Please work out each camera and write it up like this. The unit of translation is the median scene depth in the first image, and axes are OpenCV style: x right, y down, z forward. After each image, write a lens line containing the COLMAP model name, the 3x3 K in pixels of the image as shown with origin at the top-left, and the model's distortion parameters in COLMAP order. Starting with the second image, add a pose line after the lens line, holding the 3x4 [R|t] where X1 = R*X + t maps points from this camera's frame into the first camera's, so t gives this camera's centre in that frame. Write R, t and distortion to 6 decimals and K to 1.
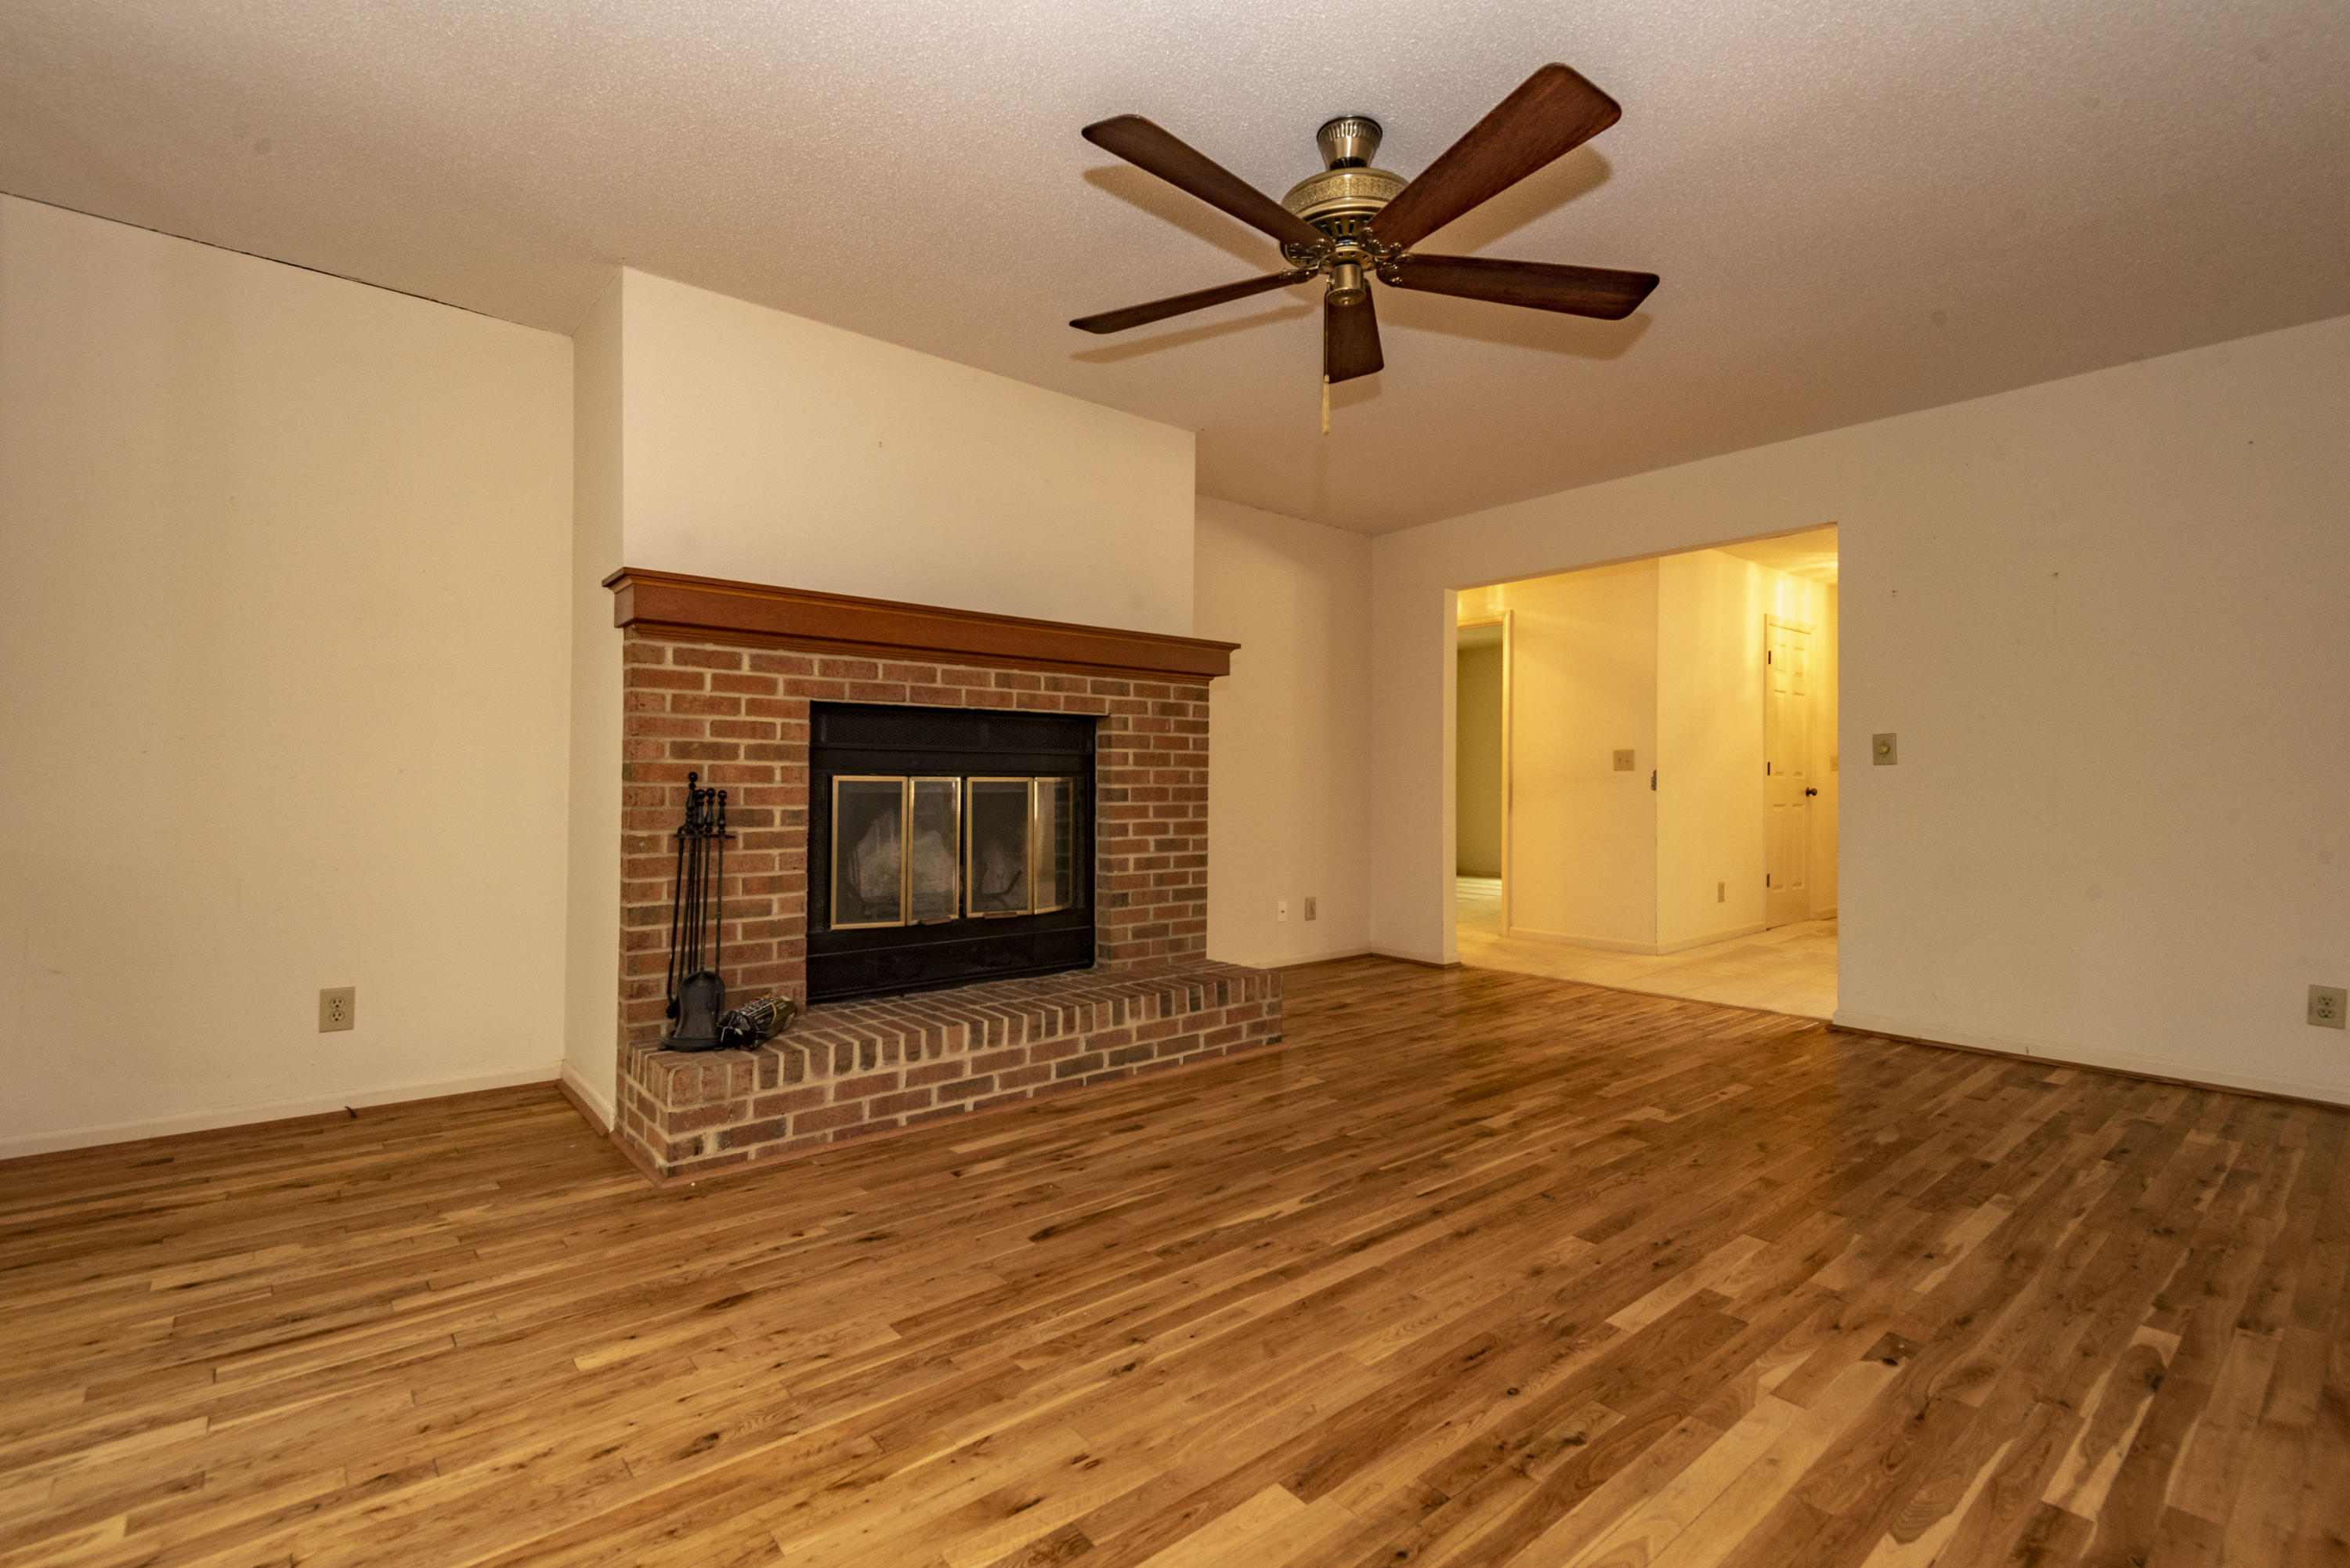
lens RADIAL K [[1059.0, 0, 1173.9], [0, 1059.0, 781.0], [0, 0, 1]] dist [0.022737, -0.000112]
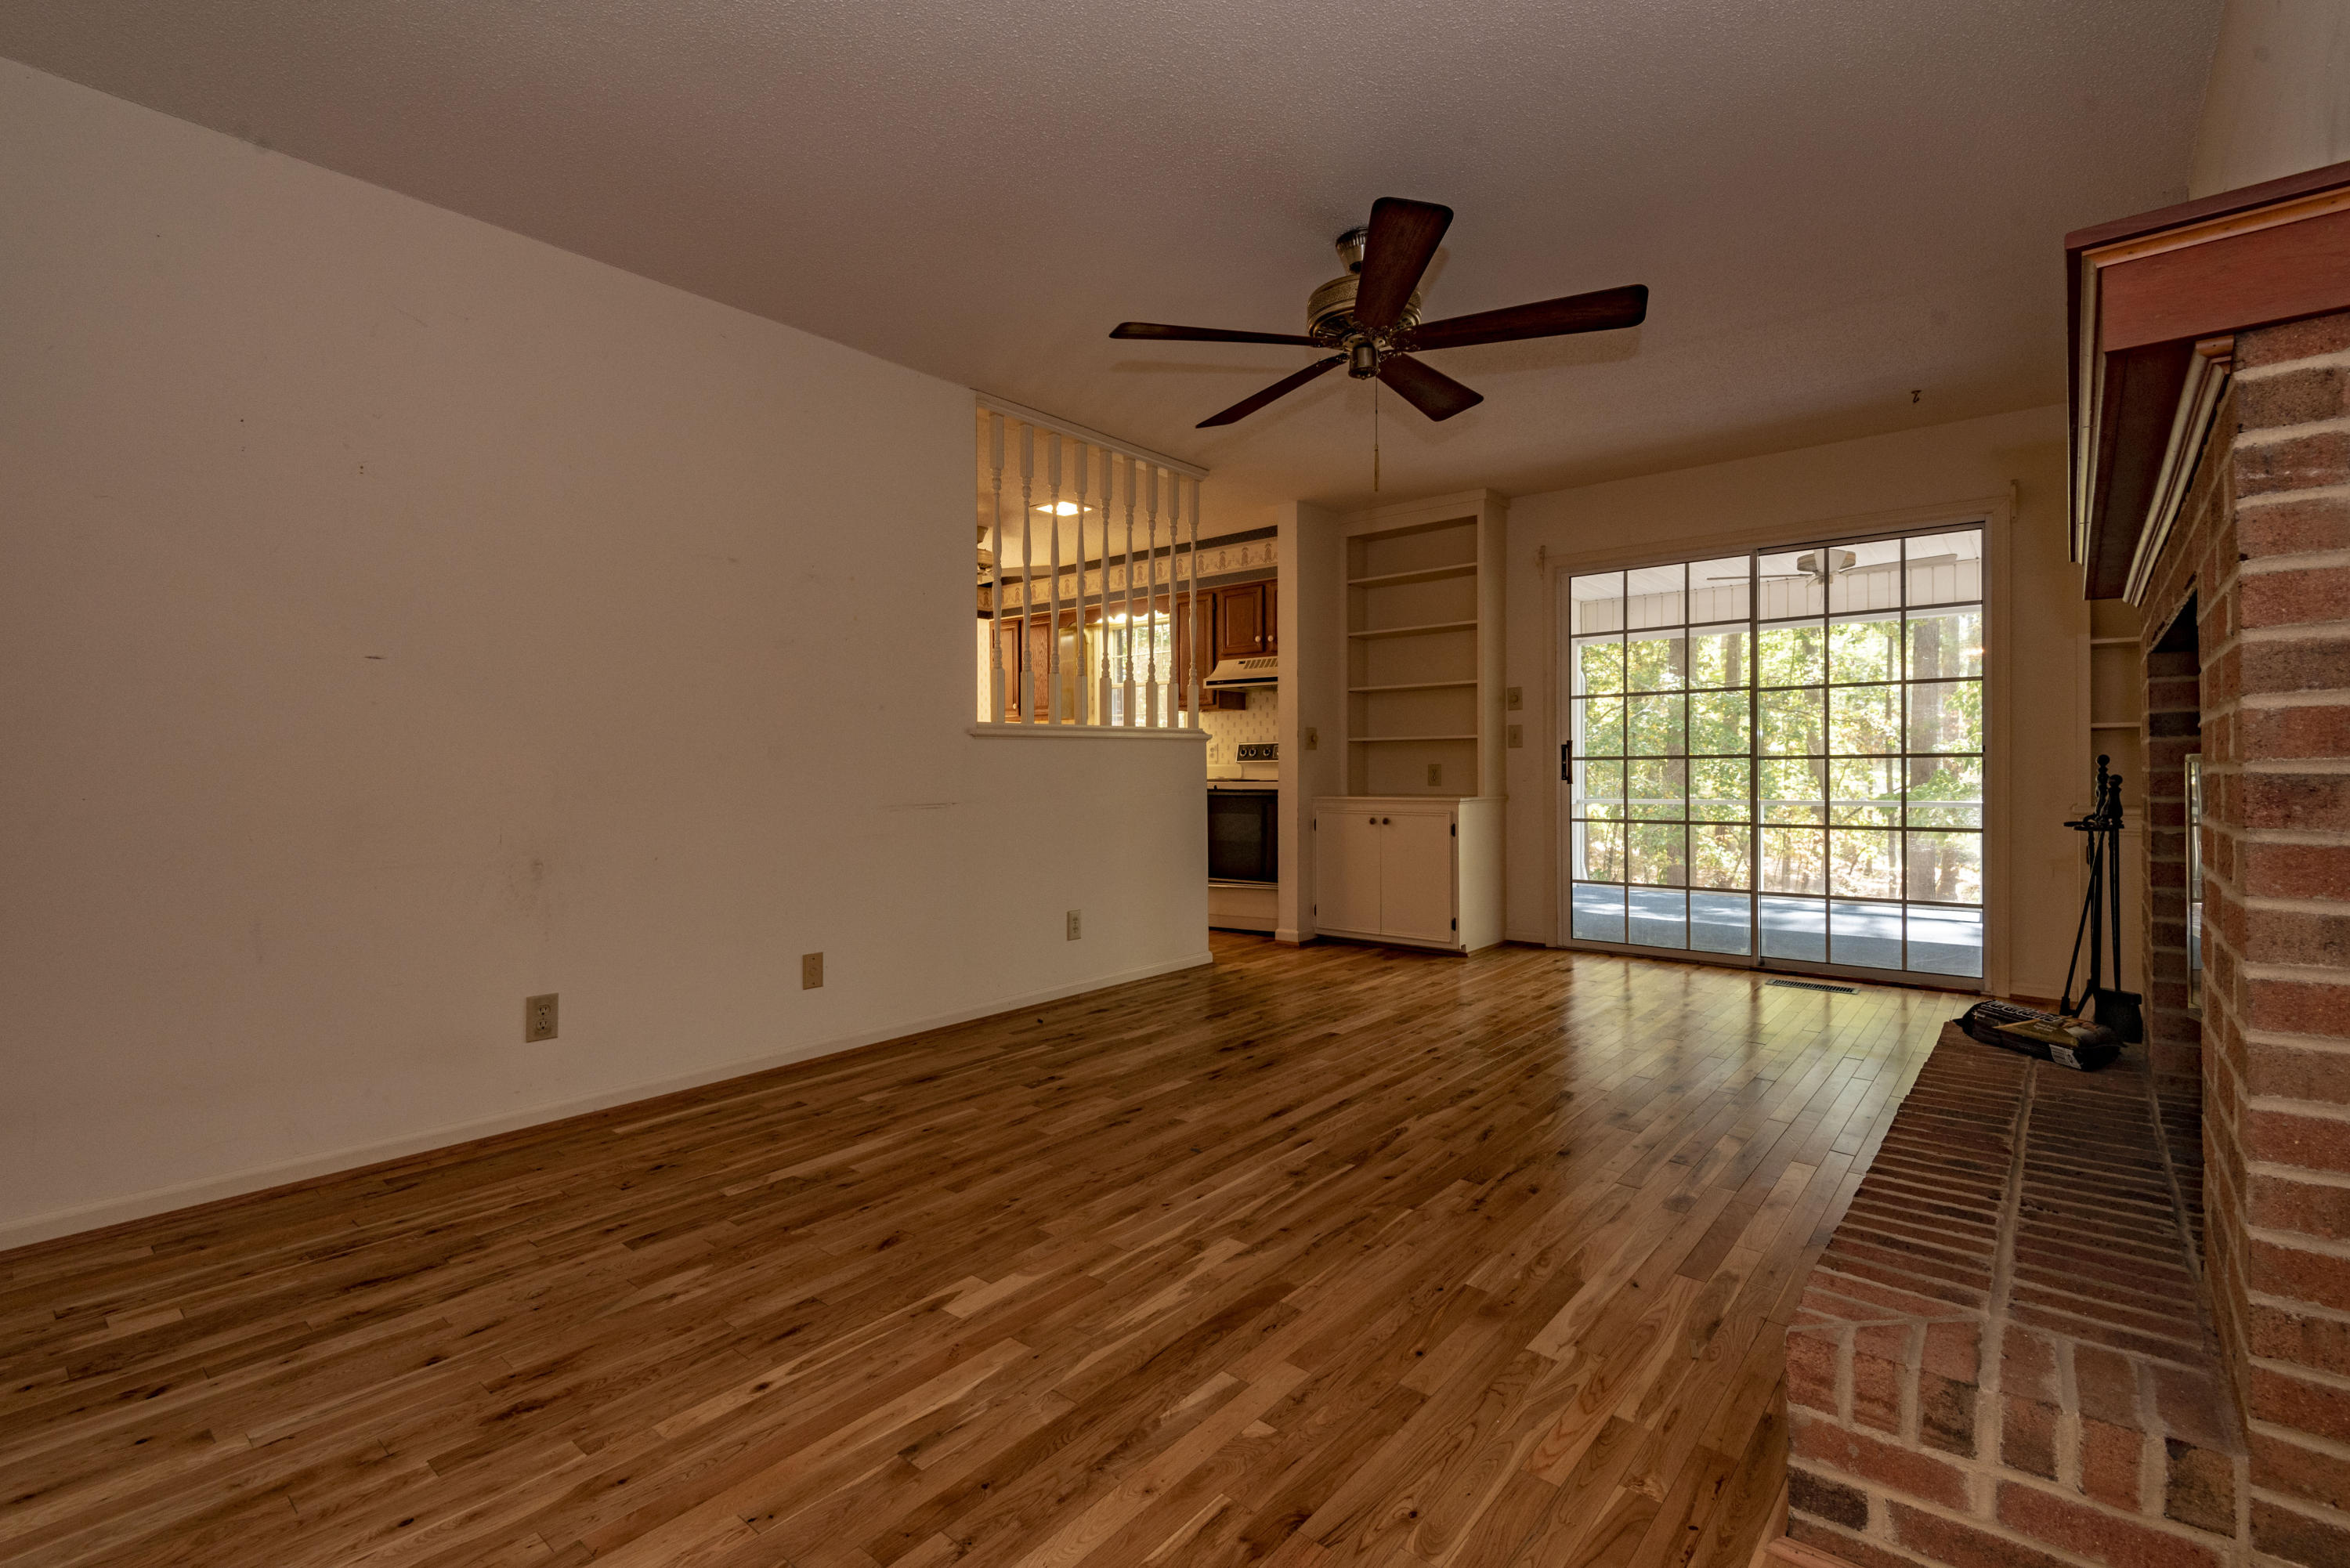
lens RADIAL K [[1059.0, 0, 1177.1], [0, 1059.0, 775.6], [0, 0, 1]] dist [0.022737, -0.000112]
pose [[-0.985540, -0.004462, -0.169385, 0.539536], [-0.004837, 0.999987, 0.001798, 0.008865], [0.169375, 0.002592, -0.985548, 2.006244]]
